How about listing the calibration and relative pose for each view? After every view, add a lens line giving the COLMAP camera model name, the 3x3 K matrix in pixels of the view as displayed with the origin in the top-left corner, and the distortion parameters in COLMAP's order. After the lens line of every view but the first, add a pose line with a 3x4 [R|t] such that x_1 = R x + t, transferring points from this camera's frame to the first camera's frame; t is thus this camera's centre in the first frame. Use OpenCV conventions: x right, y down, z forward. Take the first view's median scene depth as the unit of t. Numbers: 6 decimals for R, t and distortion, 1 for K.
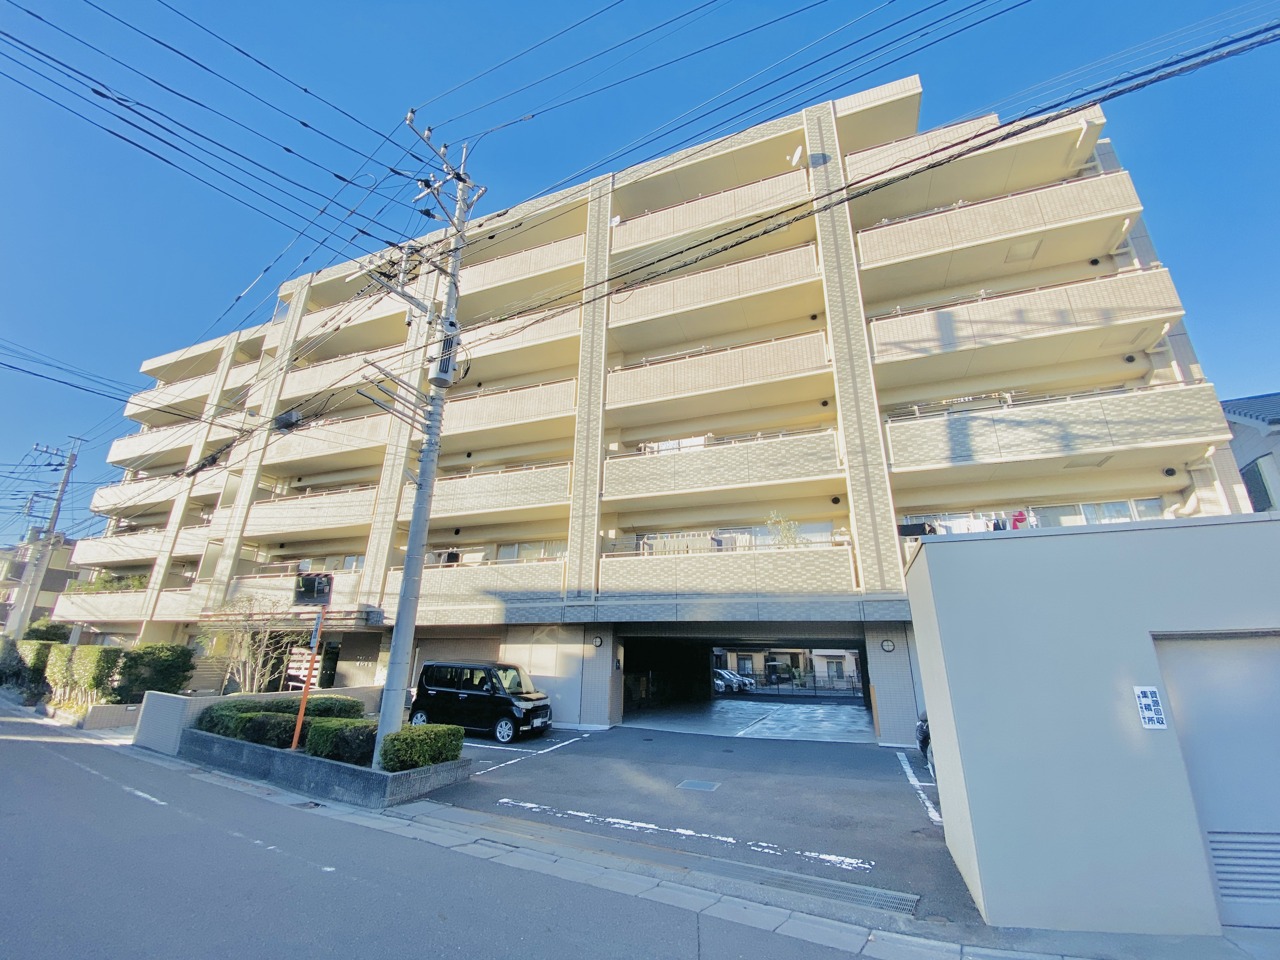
lens RADIAL K [[521.9, 0, 640.0], [0, 521.9, 480.0], [0, 0, 1]] dist [0.033505, -0.024134]
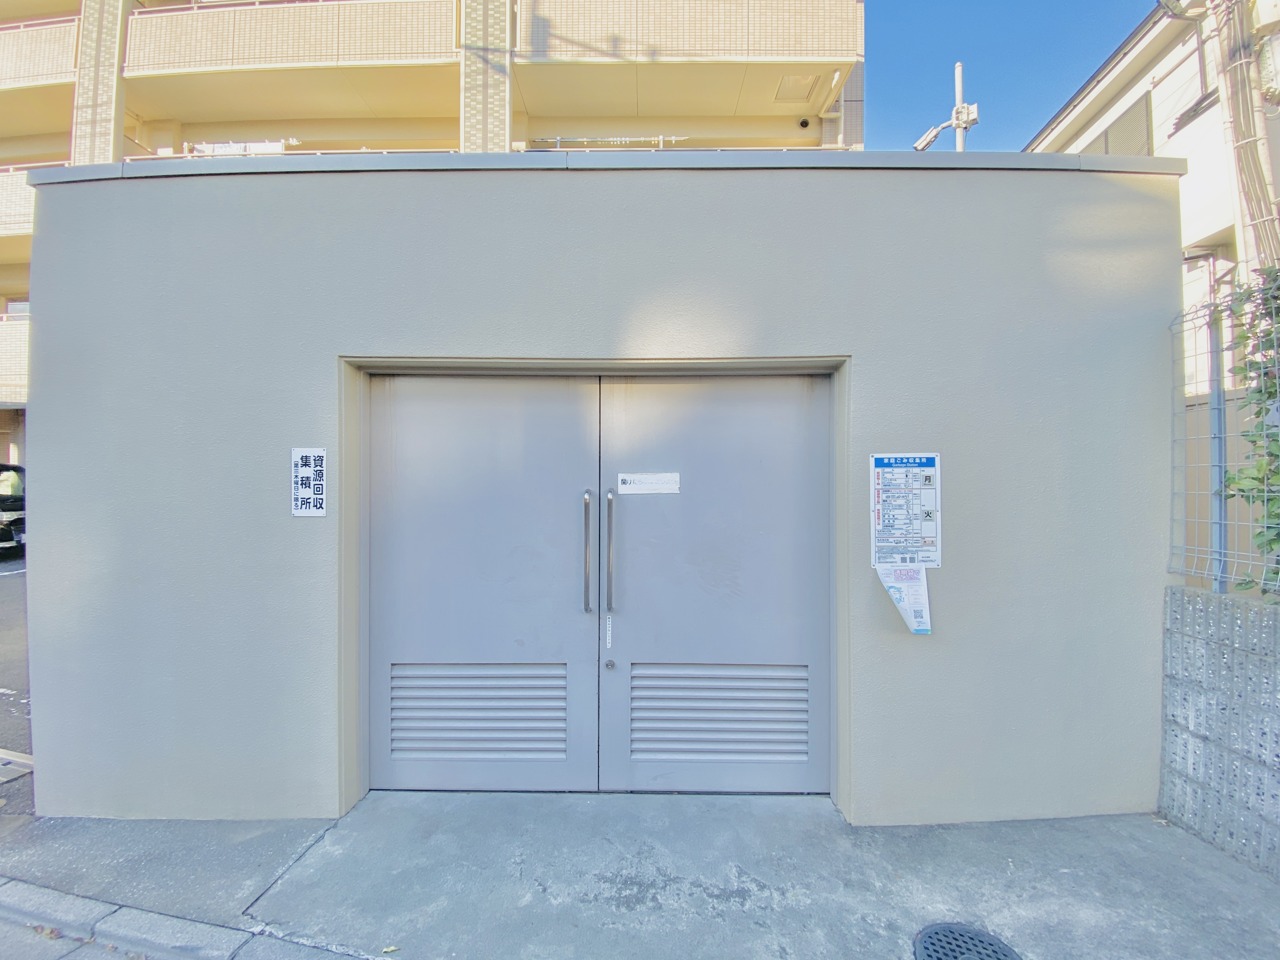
lens RADIAL K [[521.9, 0, 640.0], [0, 521.9, 480.0], [0, 0, 1]] dist [0.033505, -0.024134]
pose [[0.939777, -0.013443, 0.341523, 0.376352], [-0.103346, 0.941278, 0.321429, 0.070108], [-0.325788, -0.337366, 0.883202, 0.126149]]
